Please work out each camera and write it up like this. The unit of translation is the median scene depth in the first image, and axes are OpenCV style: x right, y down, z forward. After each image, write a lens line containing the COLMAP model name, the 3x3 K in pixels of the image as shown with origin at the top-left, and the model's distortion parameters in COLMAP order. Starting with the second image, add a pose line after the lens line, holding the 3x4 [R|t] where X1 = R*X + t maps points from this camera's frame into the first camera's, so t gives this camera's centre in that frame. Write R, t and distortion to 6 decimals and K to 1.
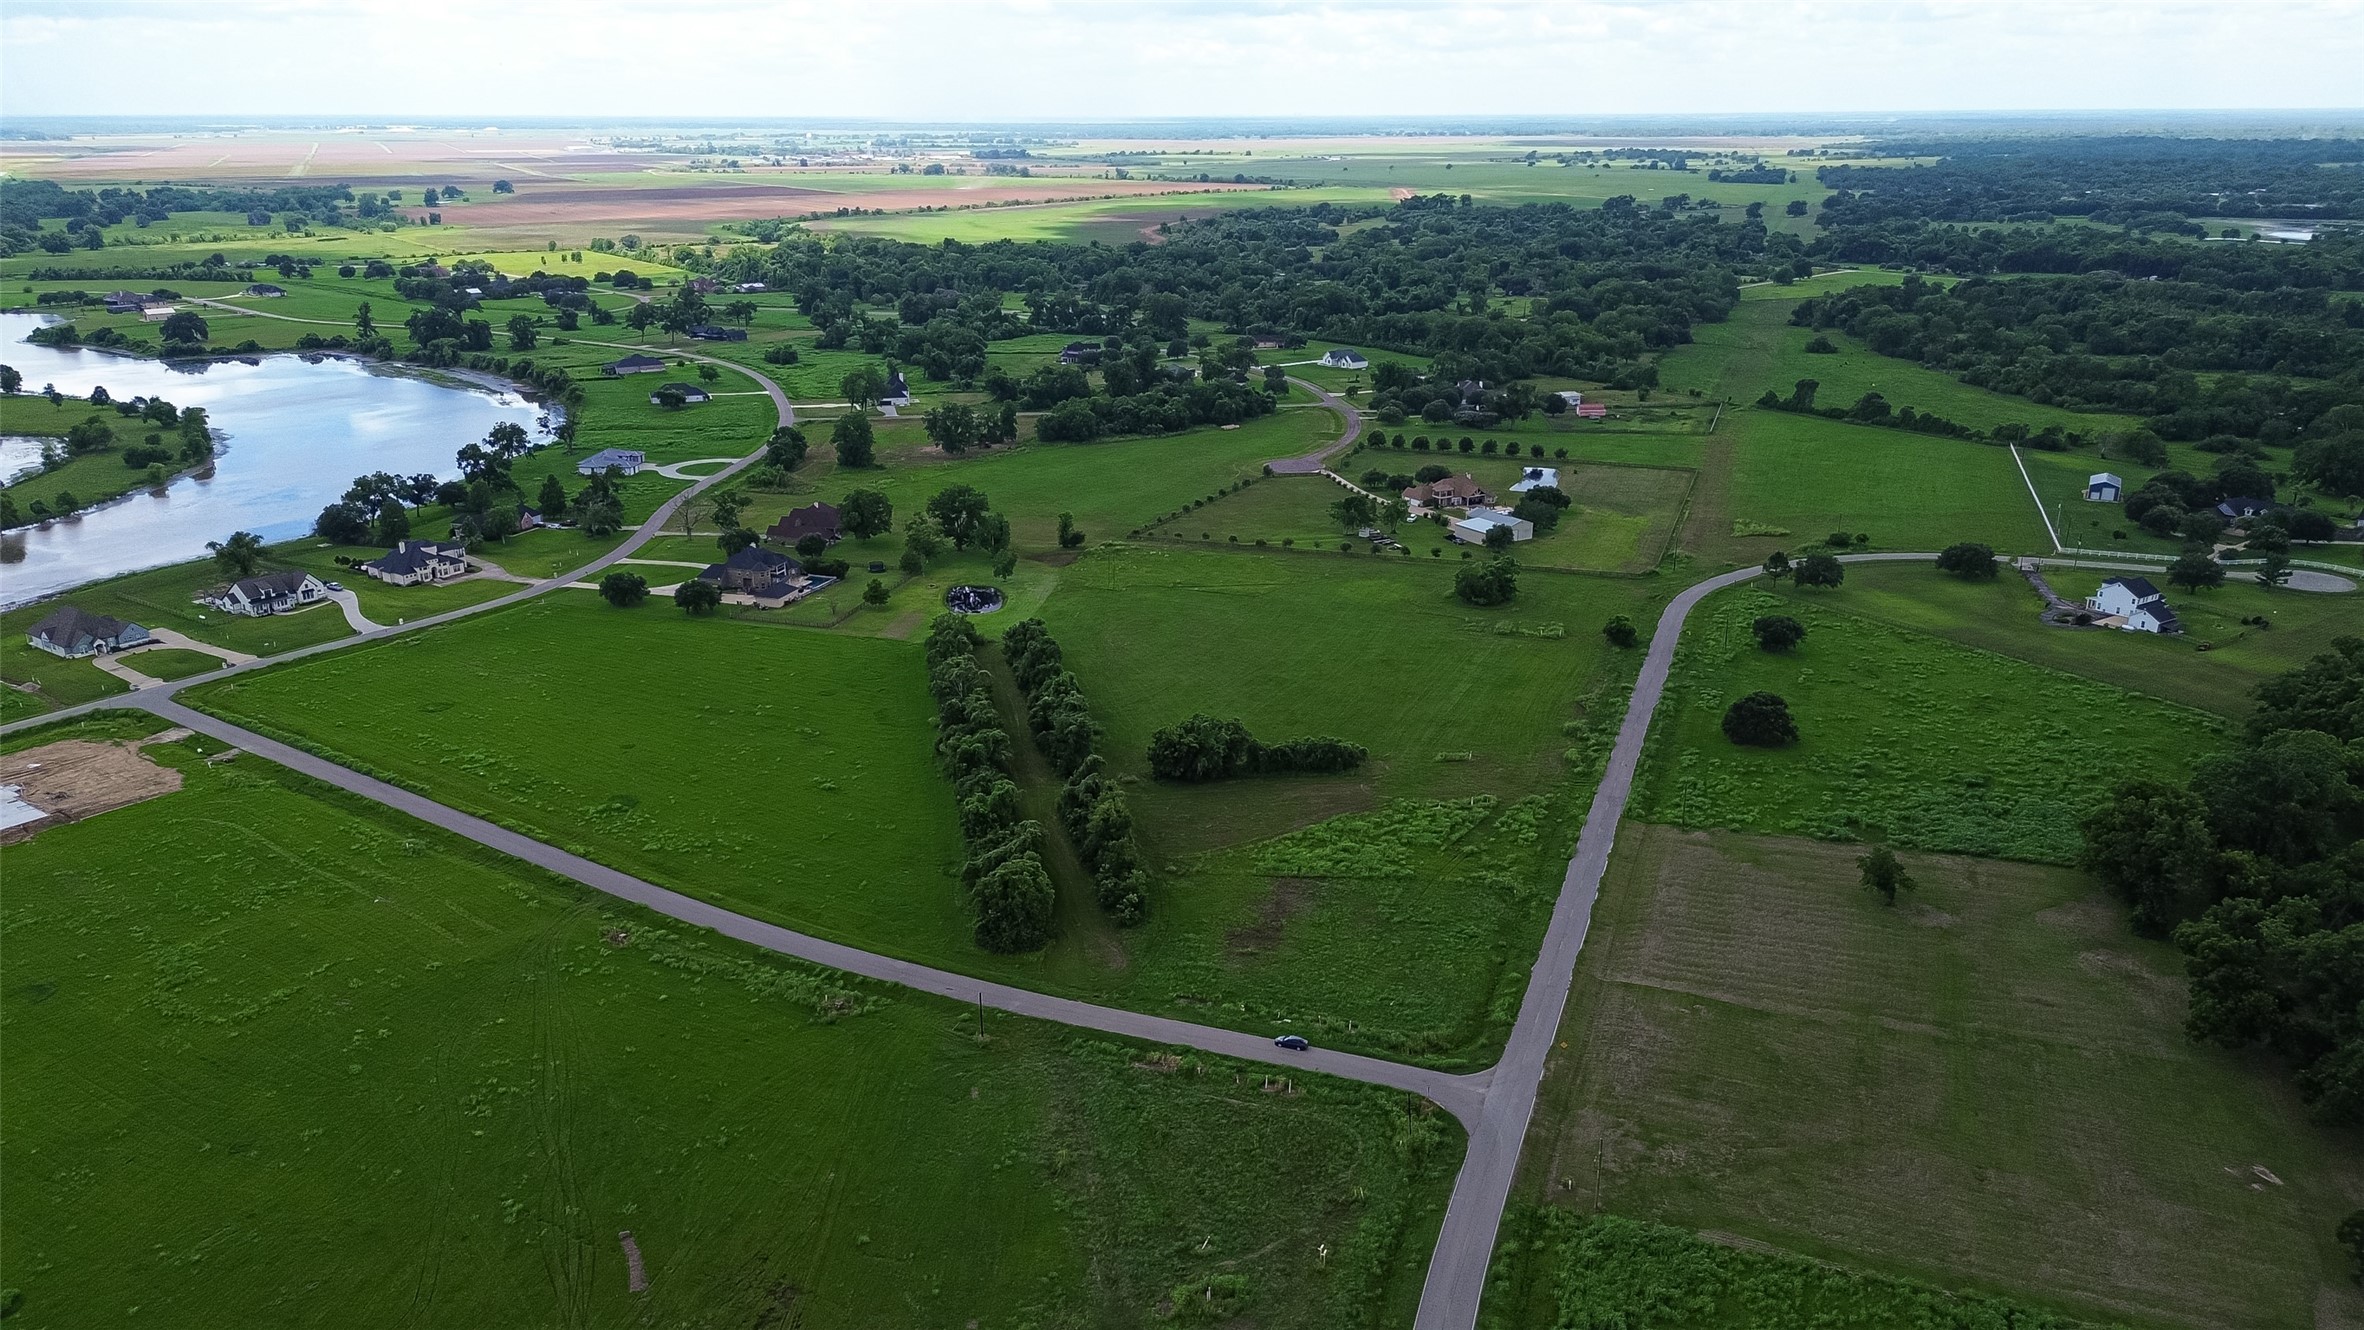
lens RADIAL K [[1660.3, 0, 1181.5], [0, 1660.3, 664.0], [0, 0, 1]] dist [0.068922, -0.071817]
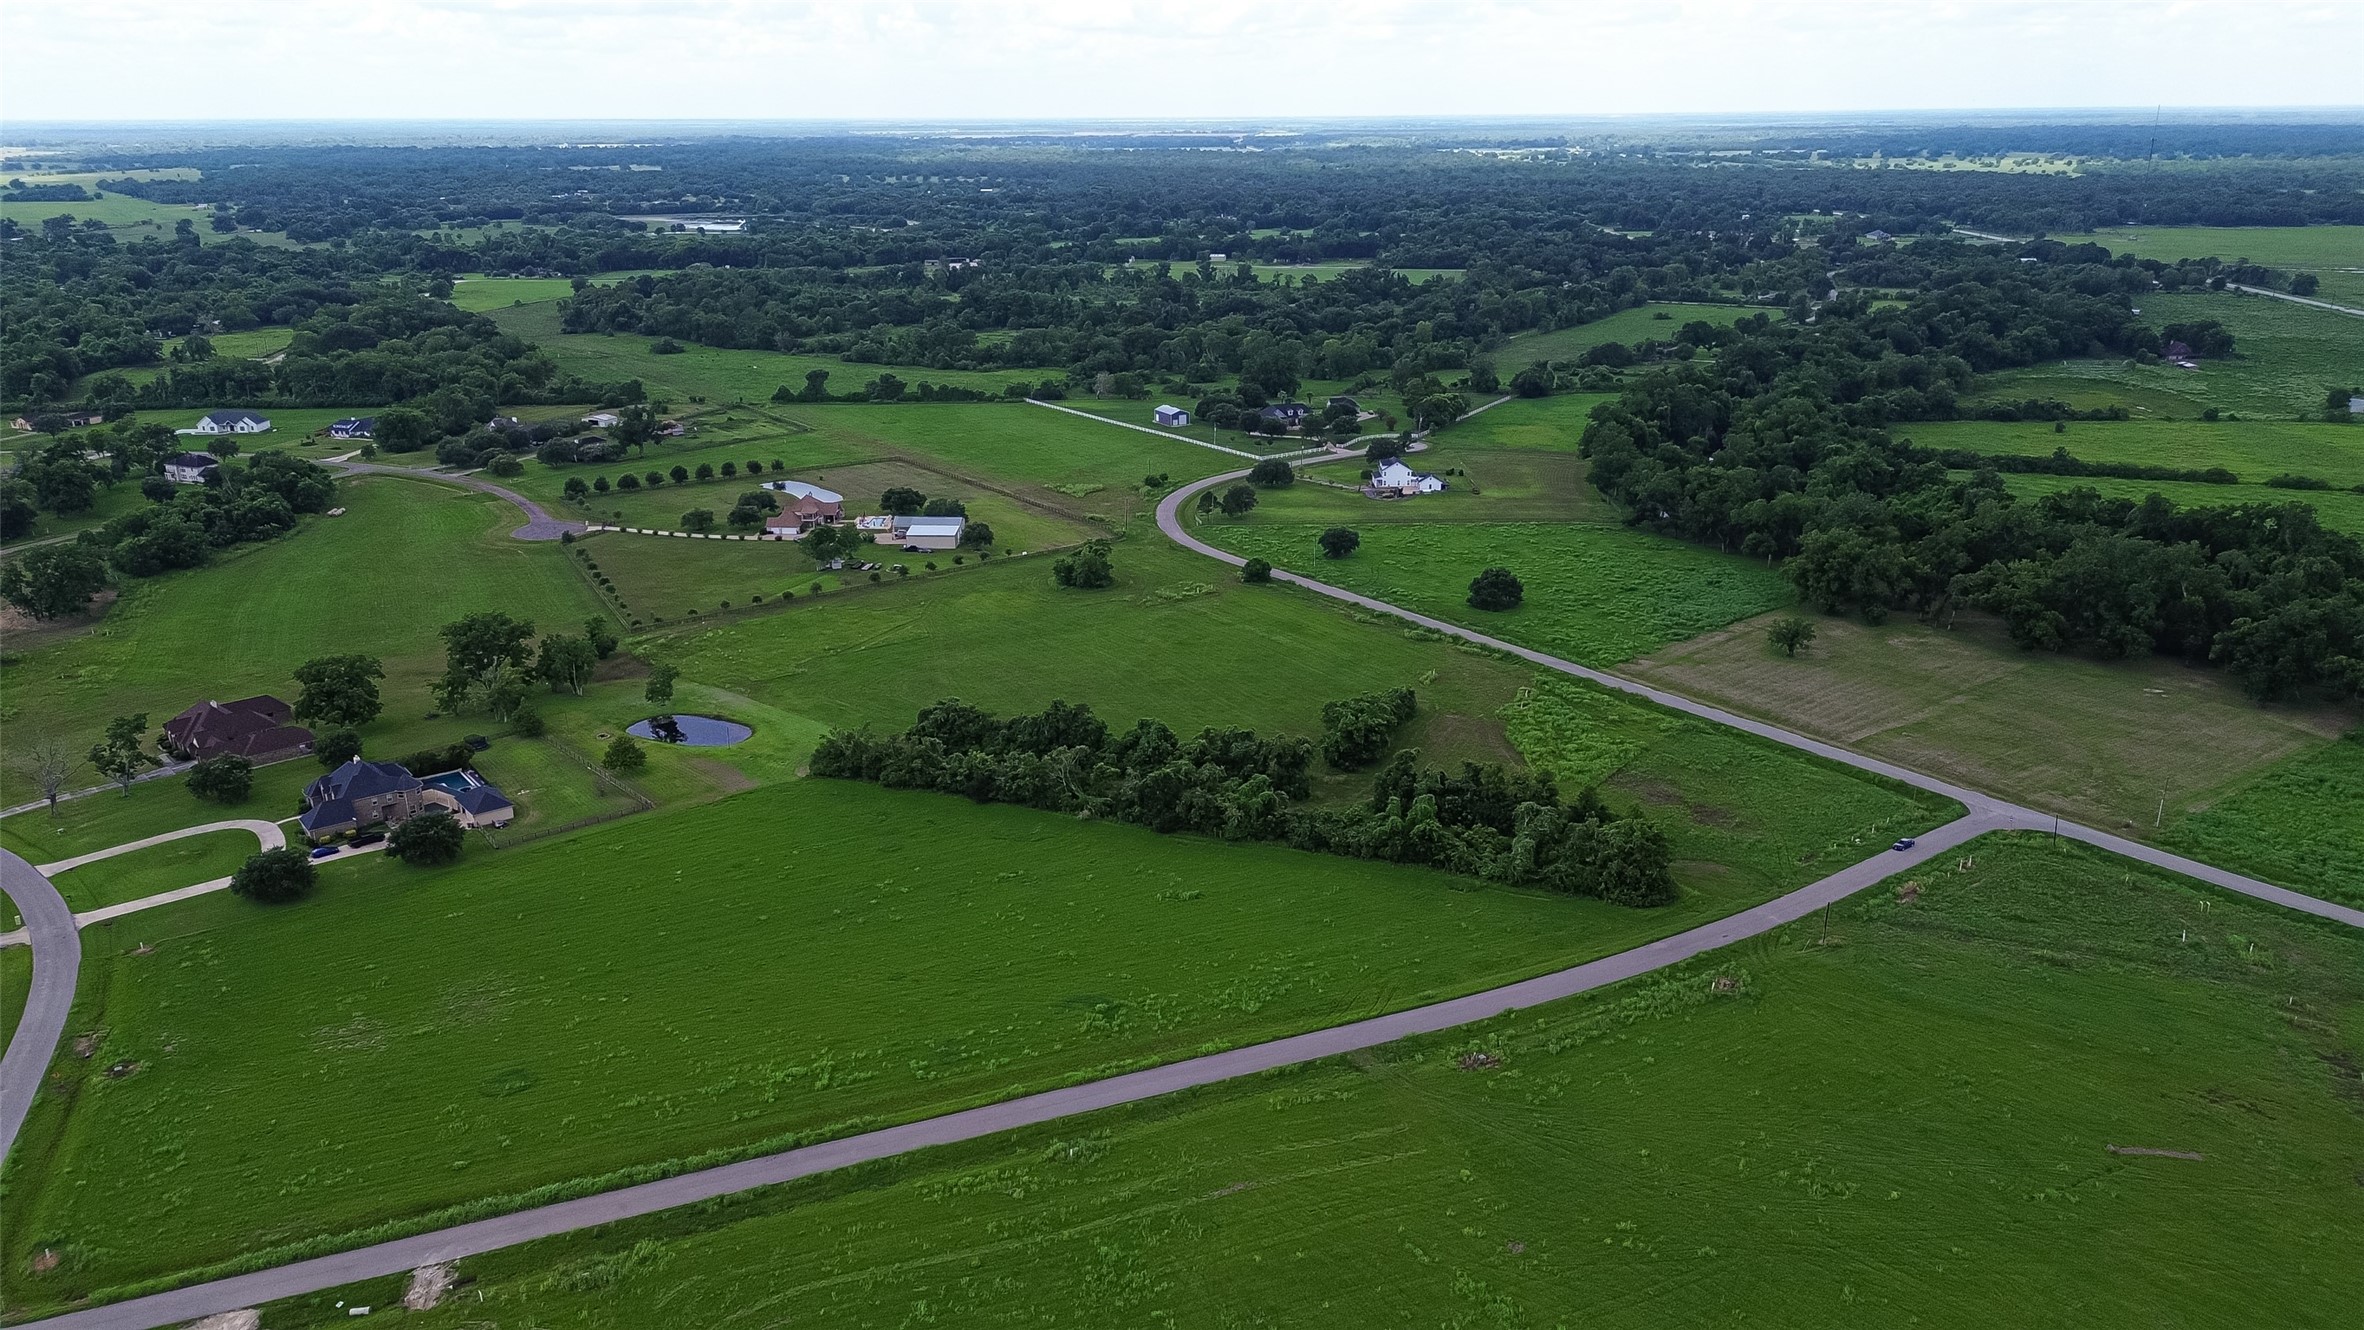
lens RADIAL K [[1660.3, 0, 1188.0], [0, 1660.3, 671.2], [0, 0, 1]] dist [0.068922, -0.071817]
pose [[0.545936, -0.266518, 0.794306, -0.583156], [0.267670, 0.953853, 0.136079, -0.103853], [-0.793918, 0.138321, 0.592082, 0.322835]]
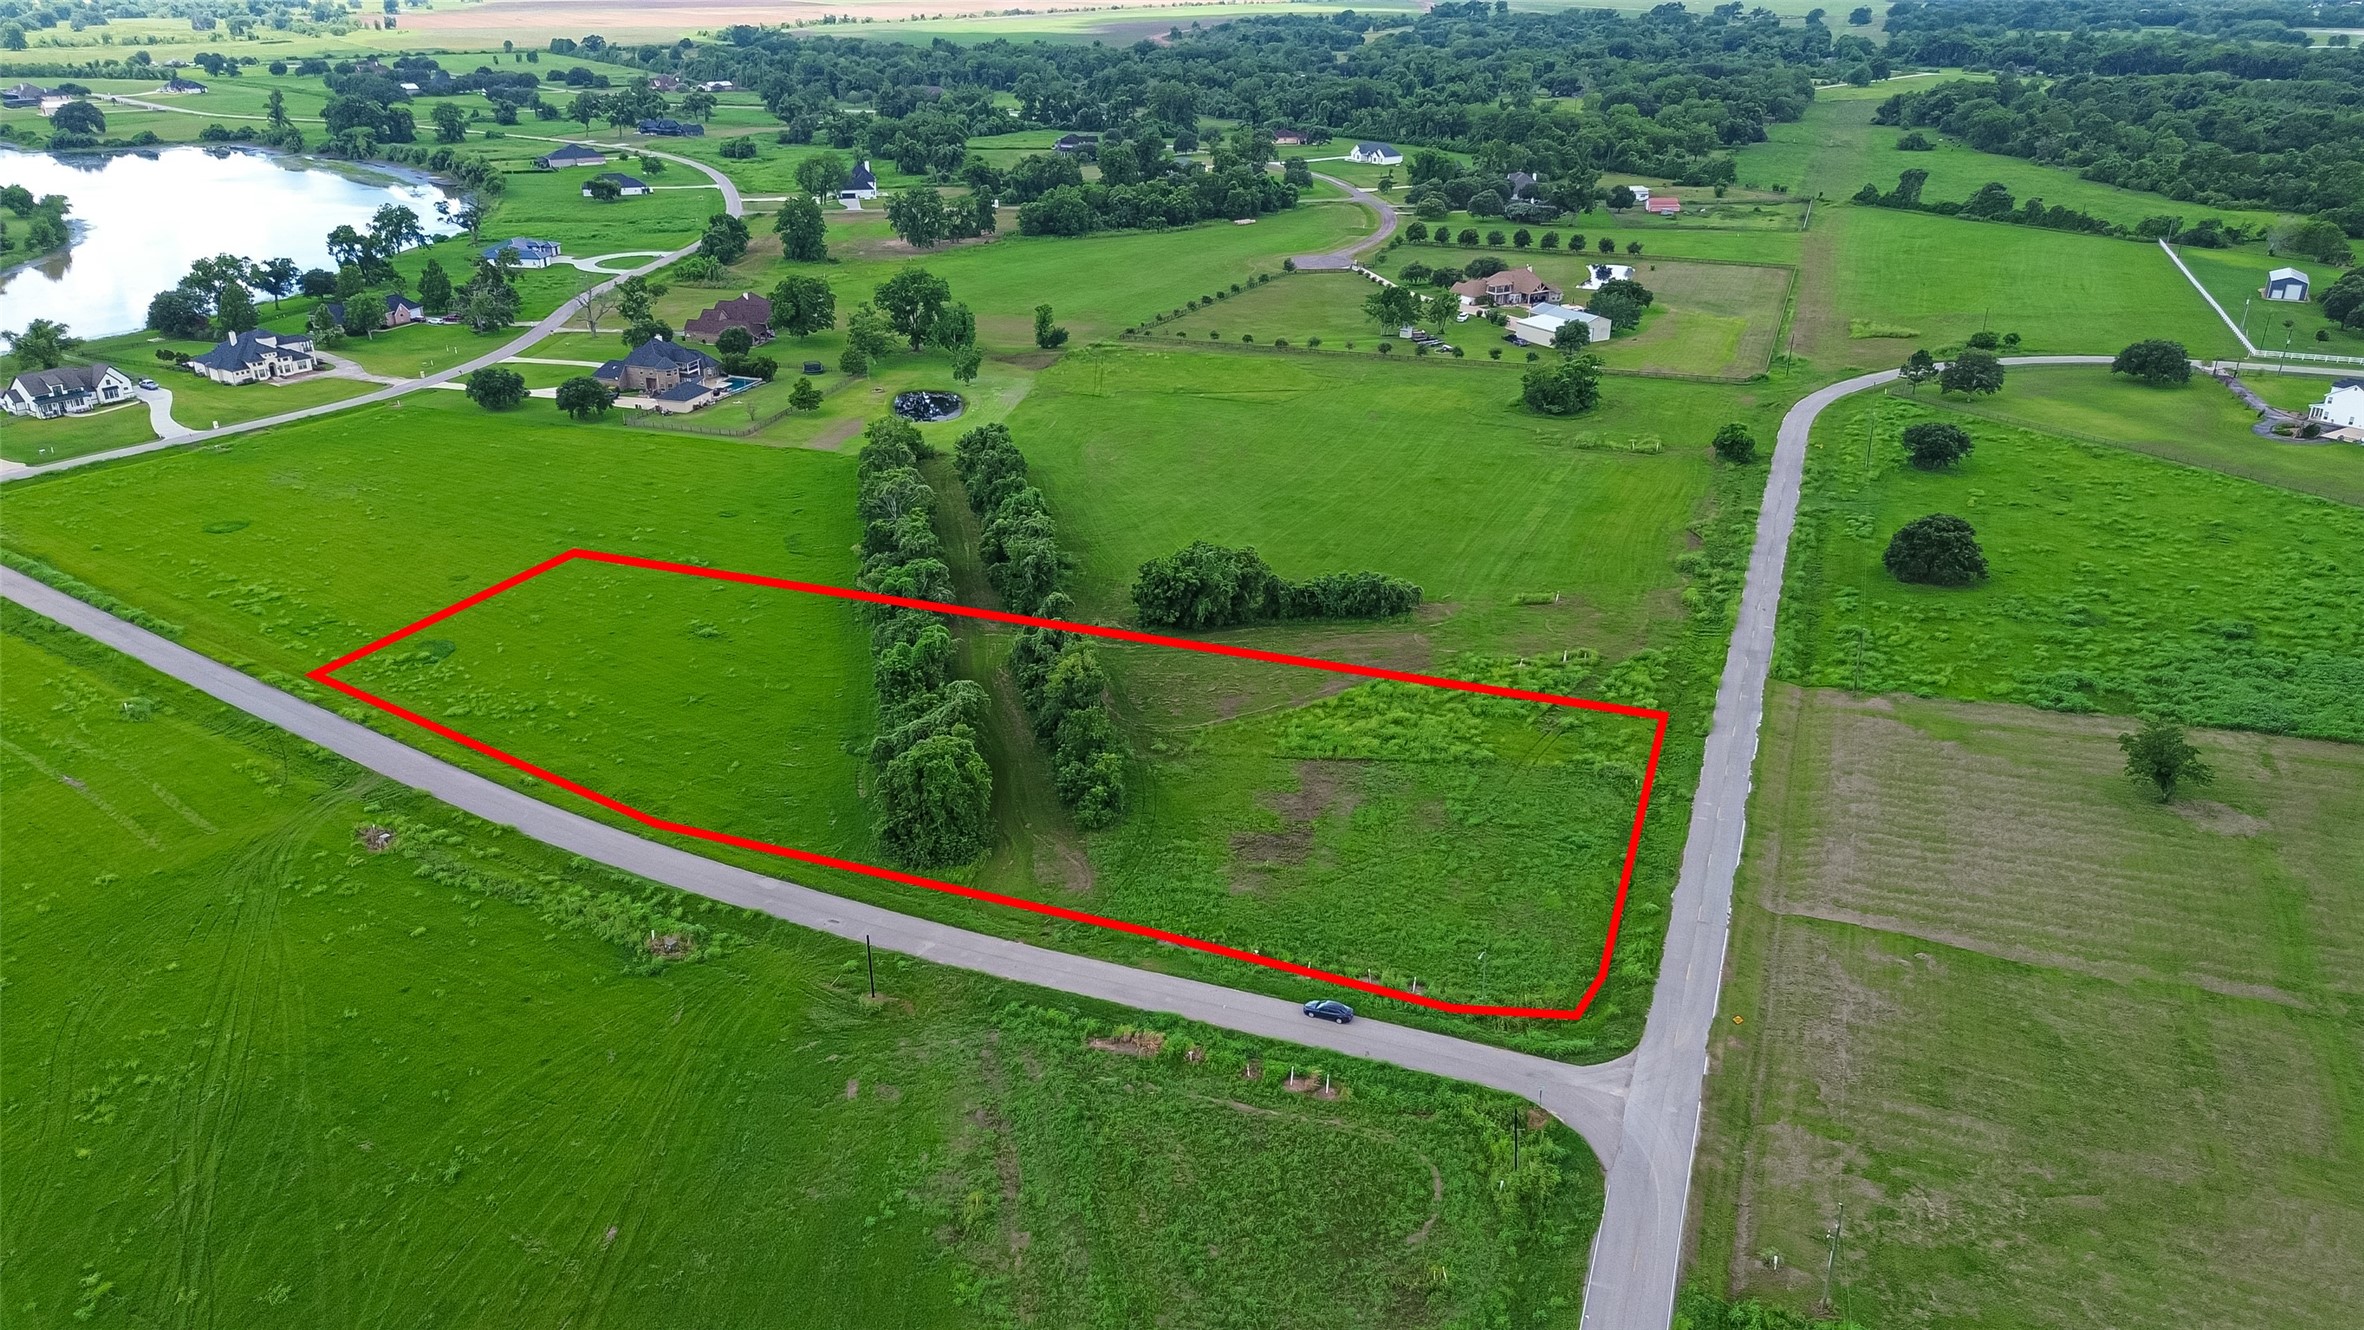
lens RADIAL K [[1660.3, 0, 1179.6], [0, 1660.3, 678.3], [0, 0, 1]] dist [0.068922, -0.071817]
pose [[0.999955, 0.005606, -0.007621, 0.004920], [-0.004842, 0.995294, 0.096778, 0.013680], [0.008128, -0.096737, 0.995277, 0.166070]]
